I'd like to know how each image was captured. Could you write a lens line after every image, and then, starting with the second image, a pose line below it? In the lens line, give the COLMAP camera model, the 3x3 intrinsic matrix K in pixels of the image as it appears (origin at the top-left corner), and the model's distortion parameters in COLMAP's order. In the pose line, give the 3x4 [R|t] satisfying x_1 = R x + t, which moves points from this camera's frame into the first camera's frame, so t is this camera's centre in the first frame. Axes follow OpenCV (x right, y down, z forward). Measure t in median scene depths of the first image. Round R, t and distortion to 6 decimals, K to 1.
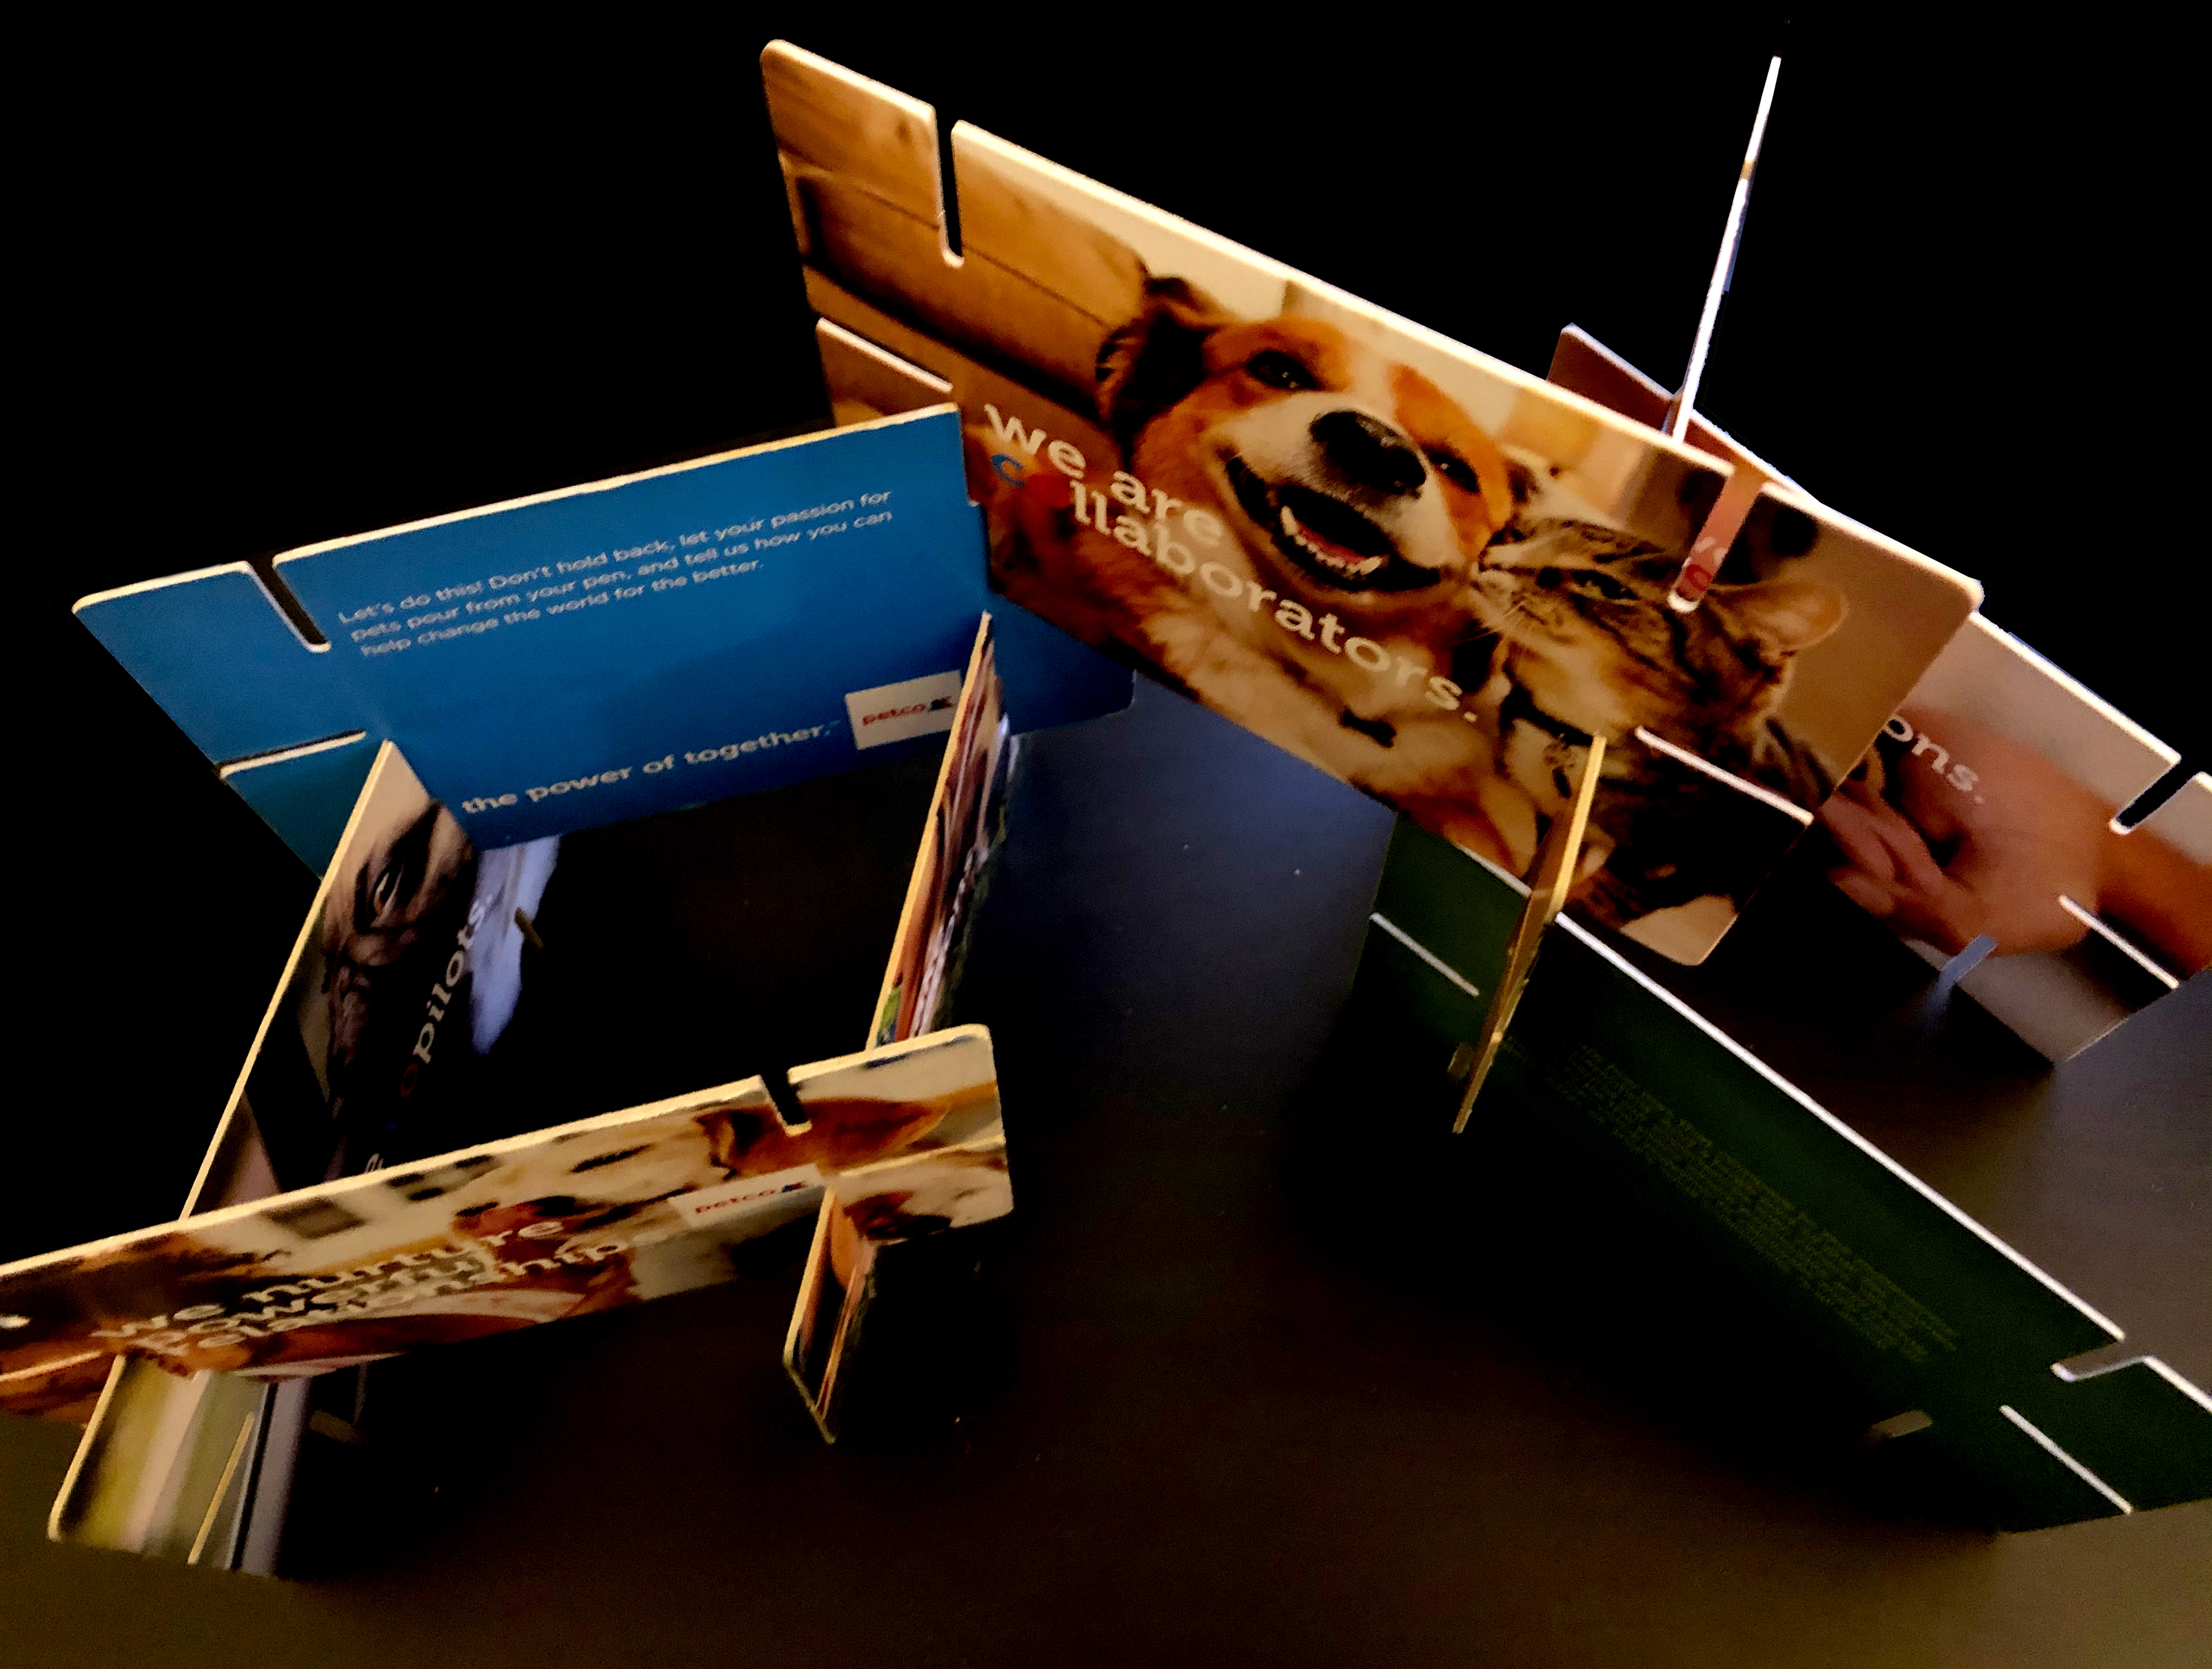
lens RADIAL K [[1901.6, 0, 1058.3], [0, 1901.6, 790.2], [0, 0, 1]] dist [0.002536, -0.041960]
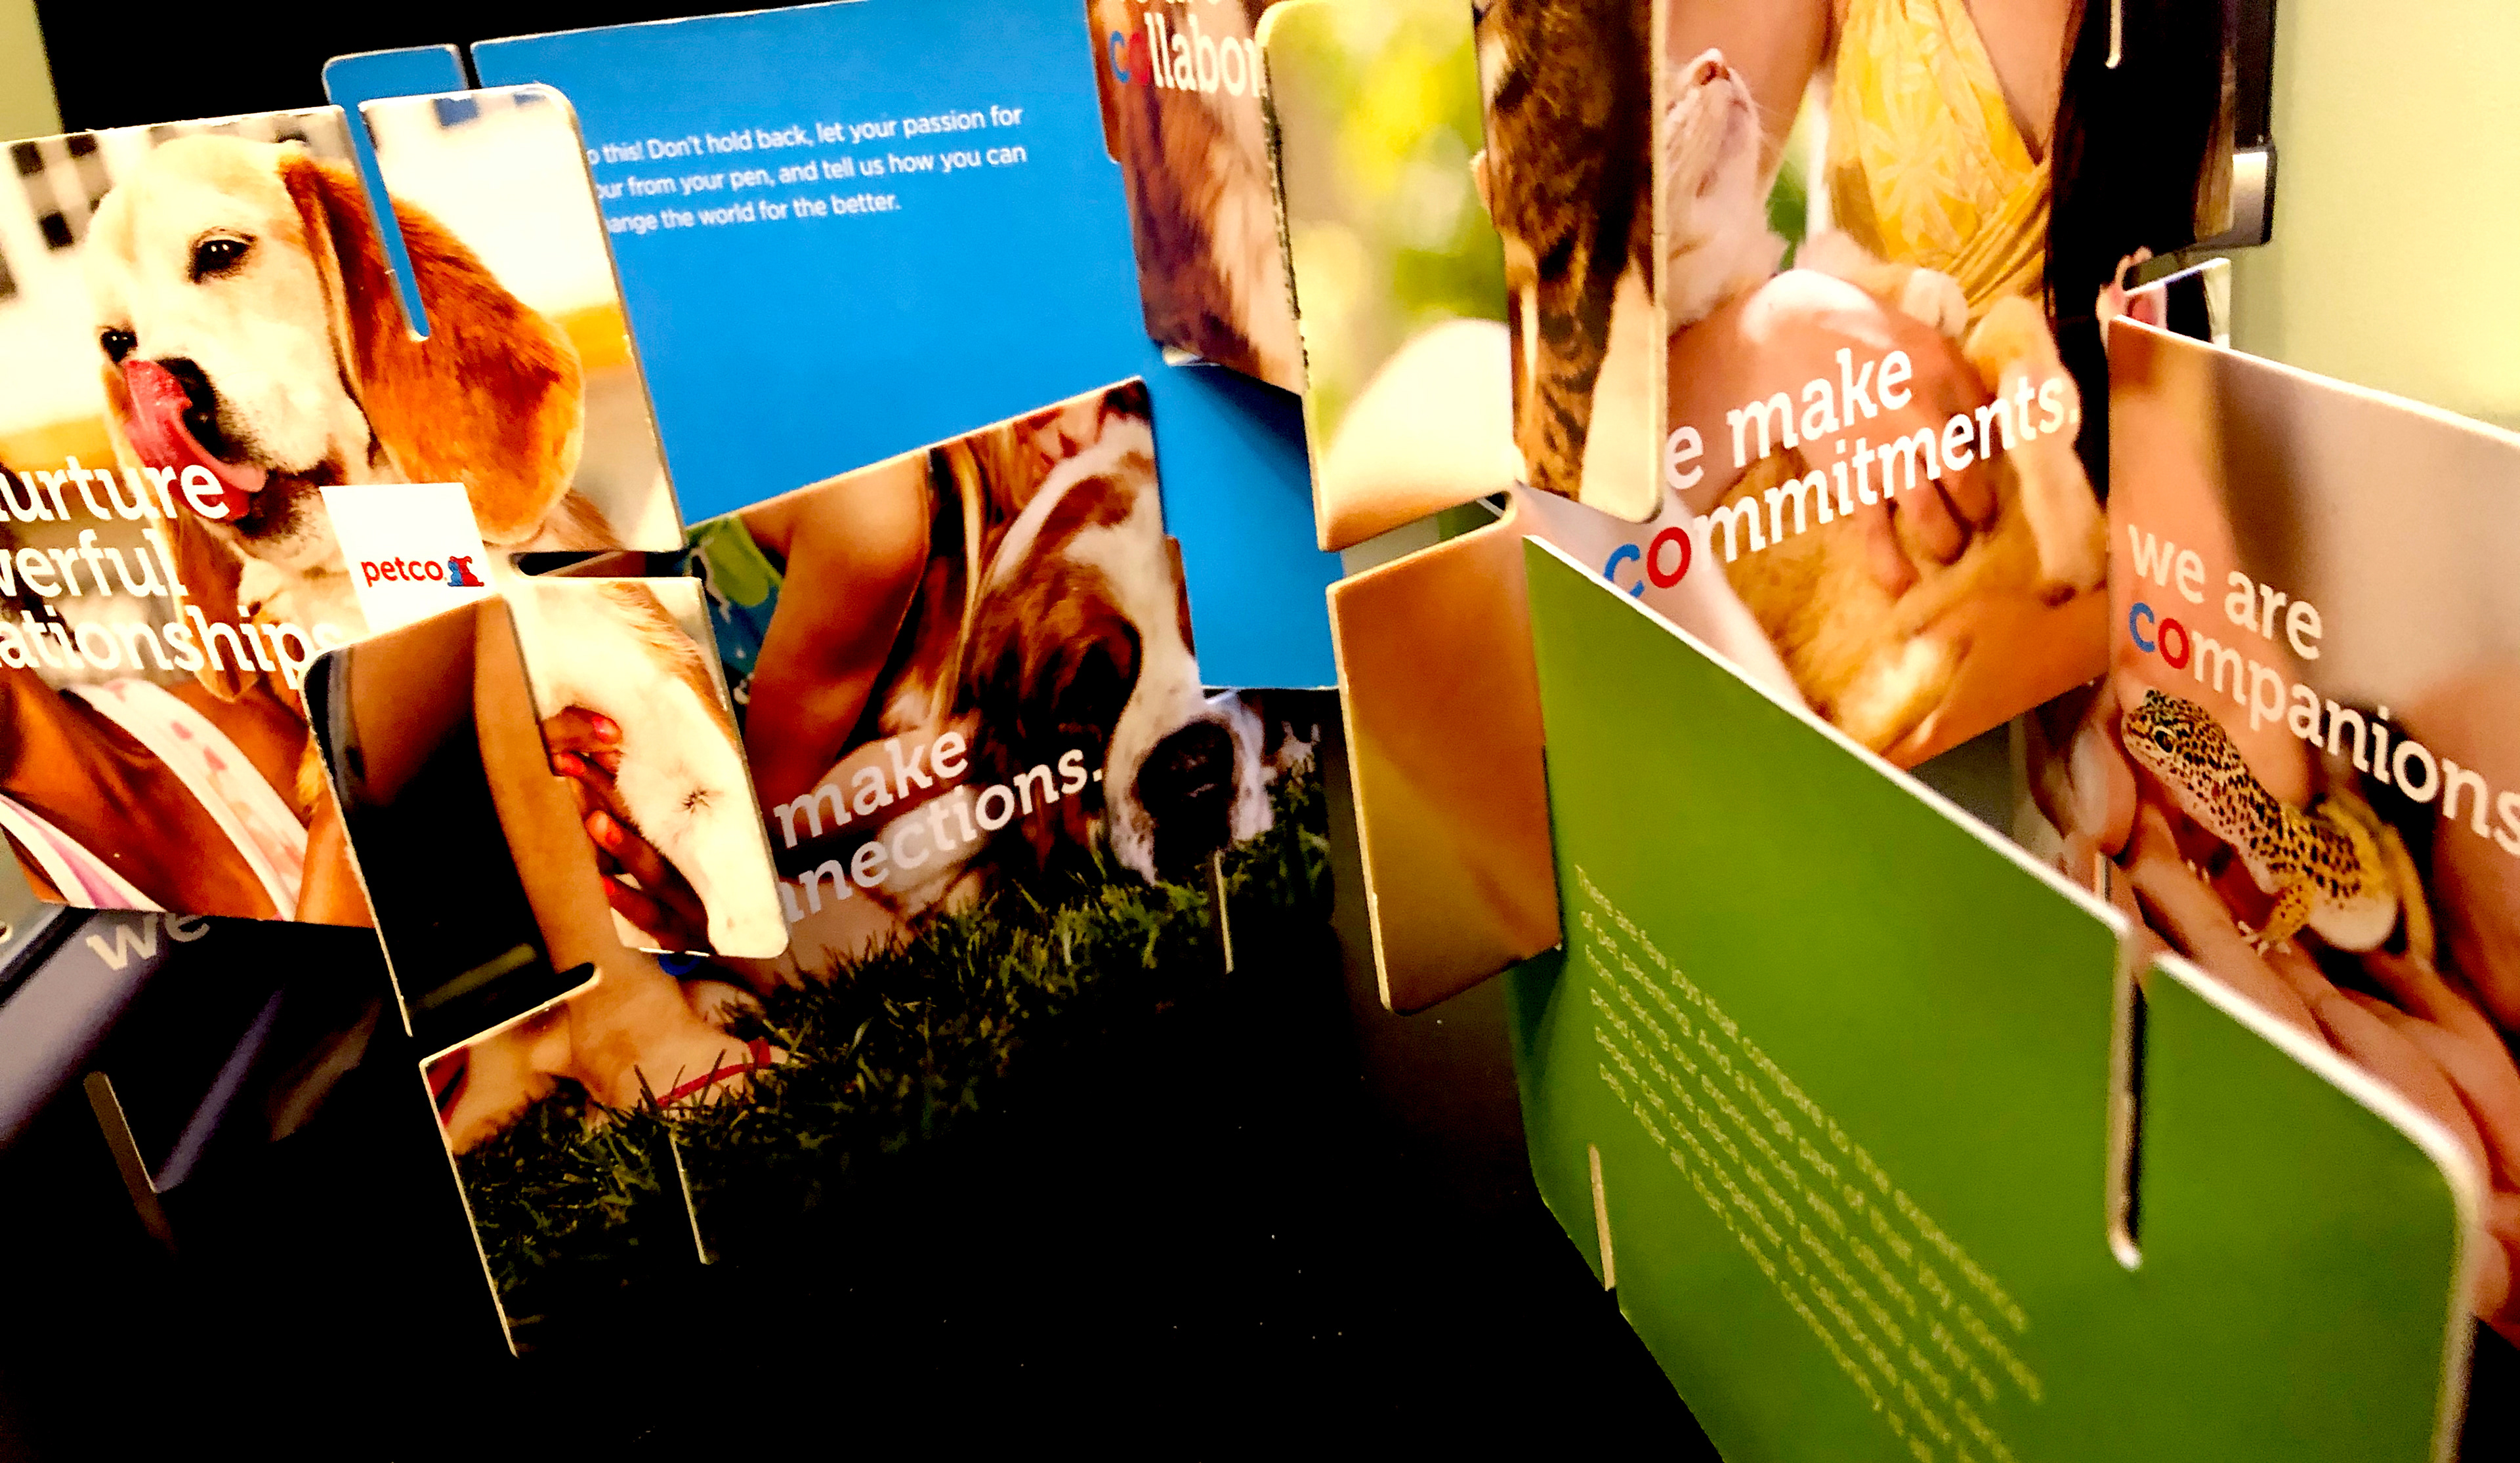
lens RADIAL K [[2112.1, 0, 1247.5], [0, 2112.1, 888.8], [0, 0, 1]] dist [-0.070426, 0.111807]
pose [[0.837141, 0.169342, -0.520114, 0.714259], [-0.434623, 0.783265, -0.444521, 0.650469], [0.332111, 0.598181, 0.729303, 0.639211]]
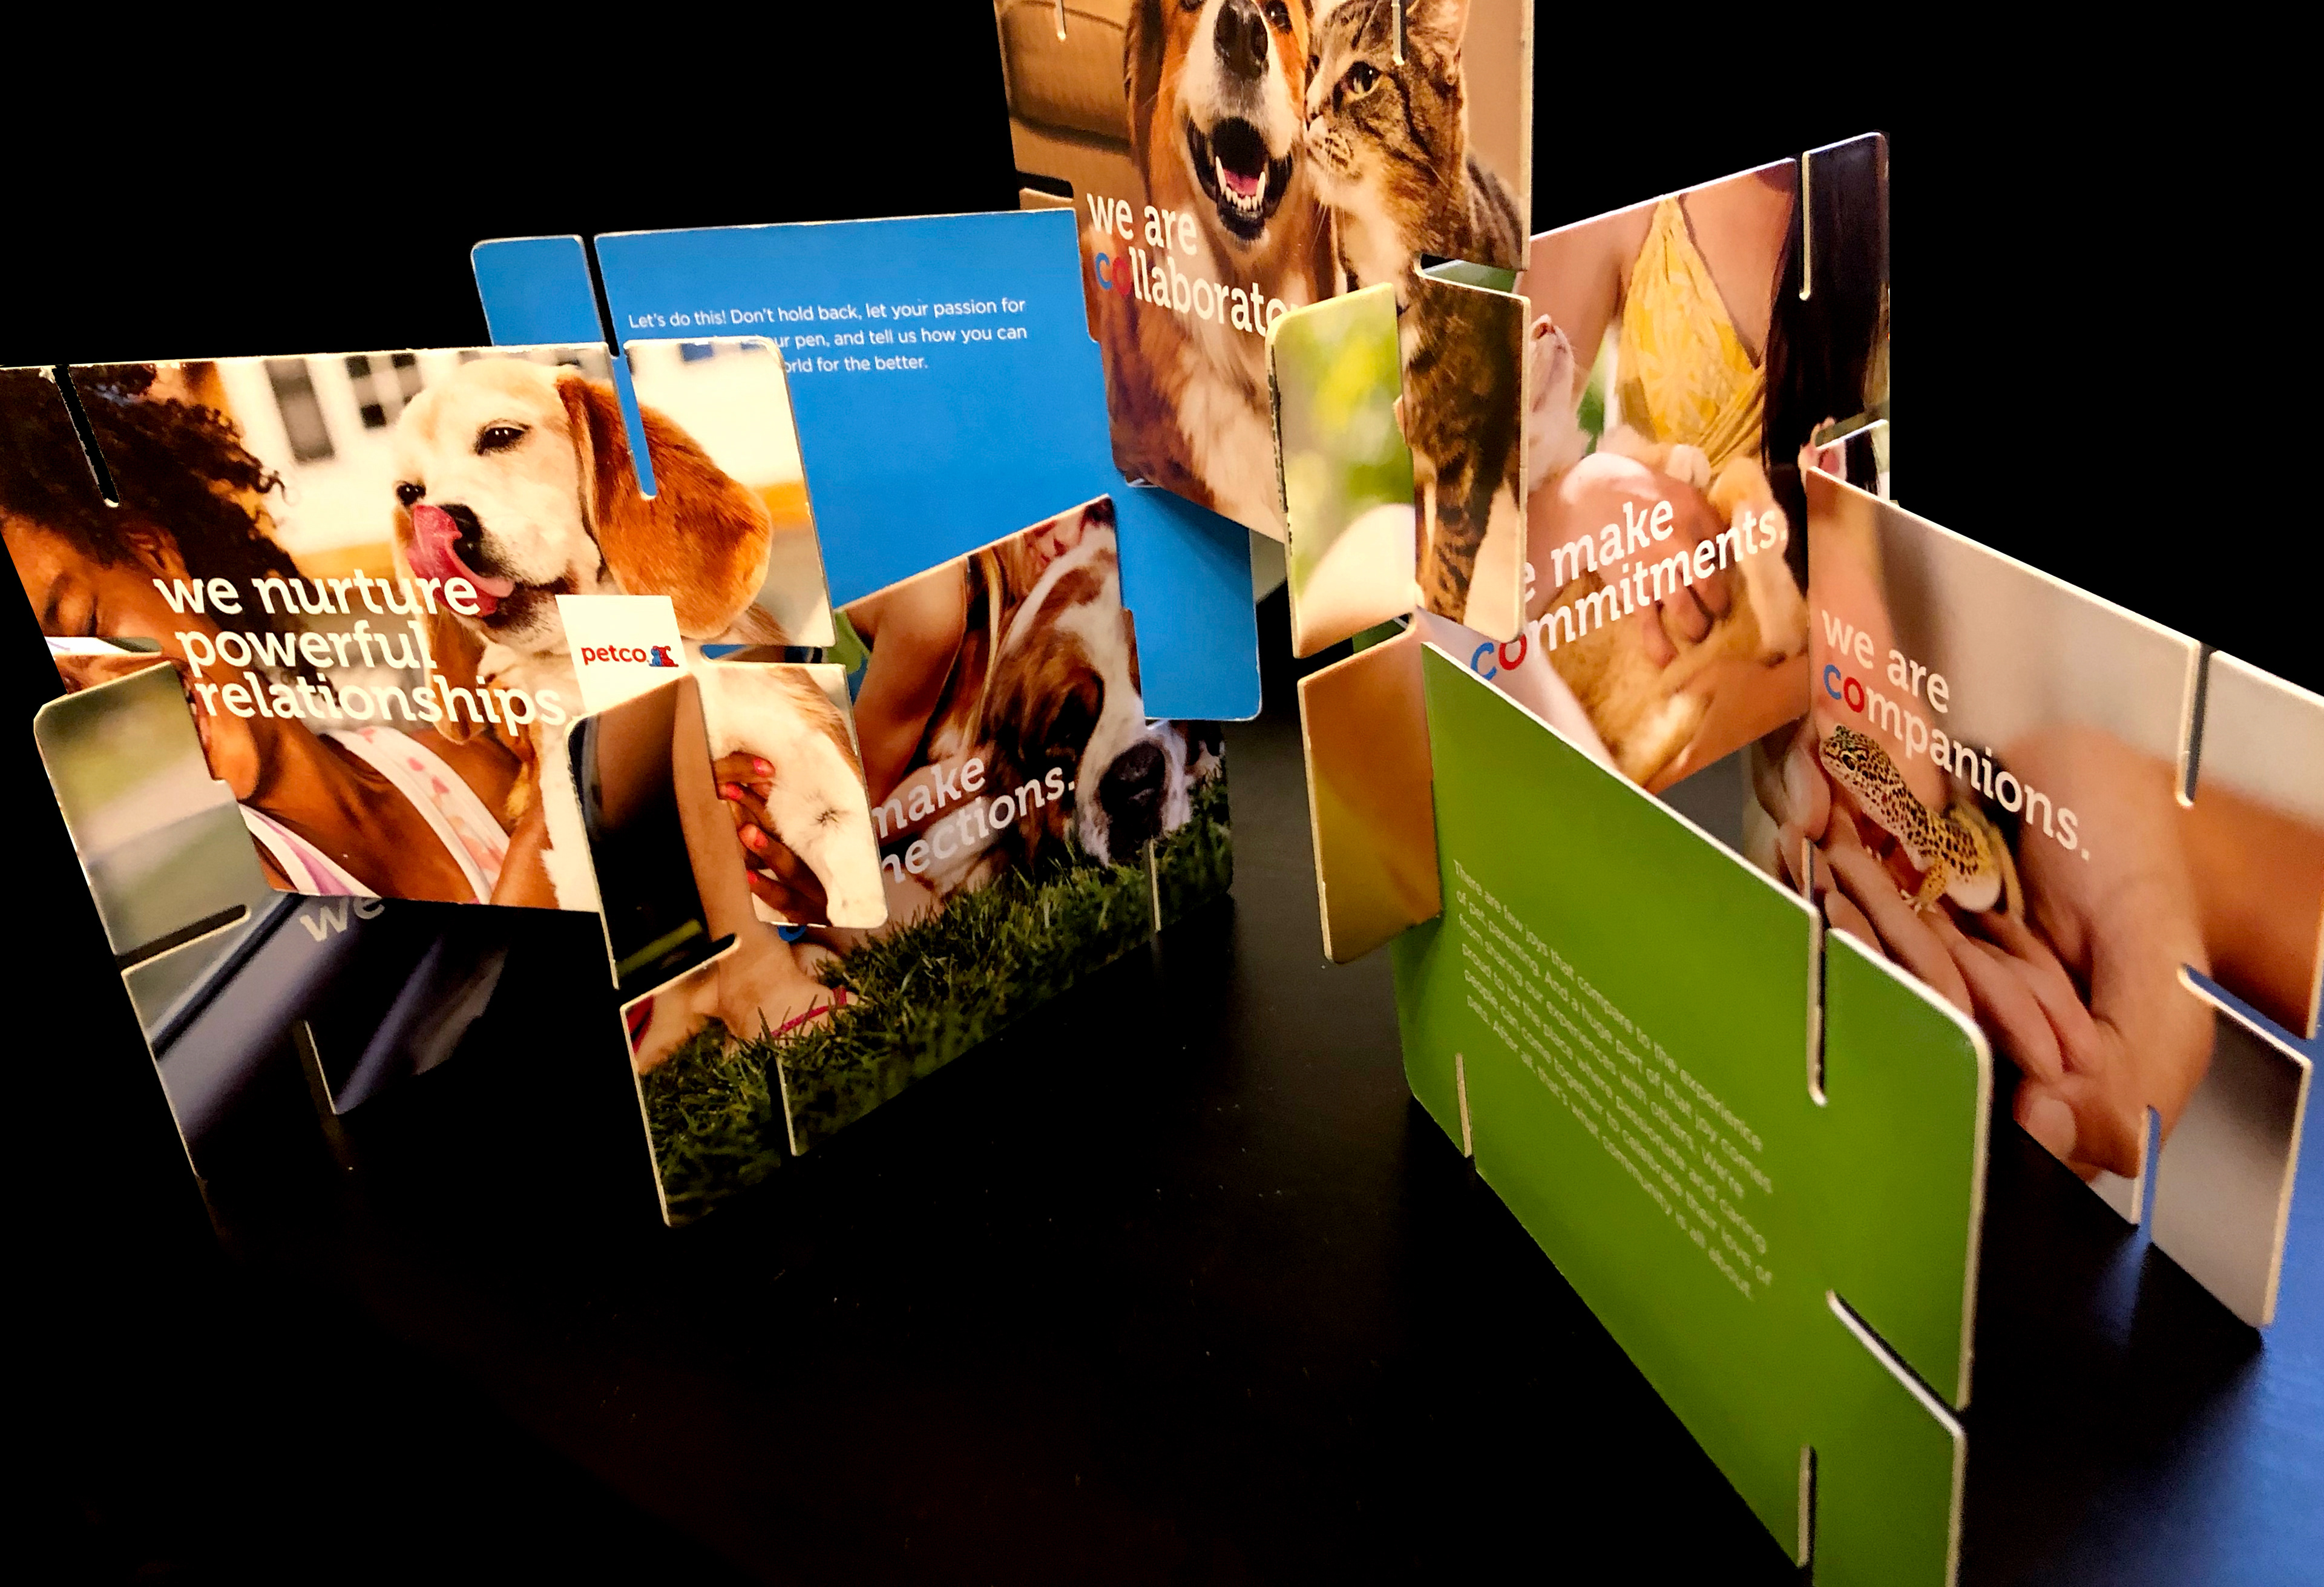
lens RADIAL K [[2001.9, 0, 1153.5], [0, 2001.9, 803.7], [0, 0, 1]] dist [-0.002187, -0.041688]
pose [[0.872177, 0.153448, -0.464500, 0.779832], [-0.395991, 0.778970, -0.486206, 0.851344], [0.287225, 0.607996, 0.740164, 0.310876]]
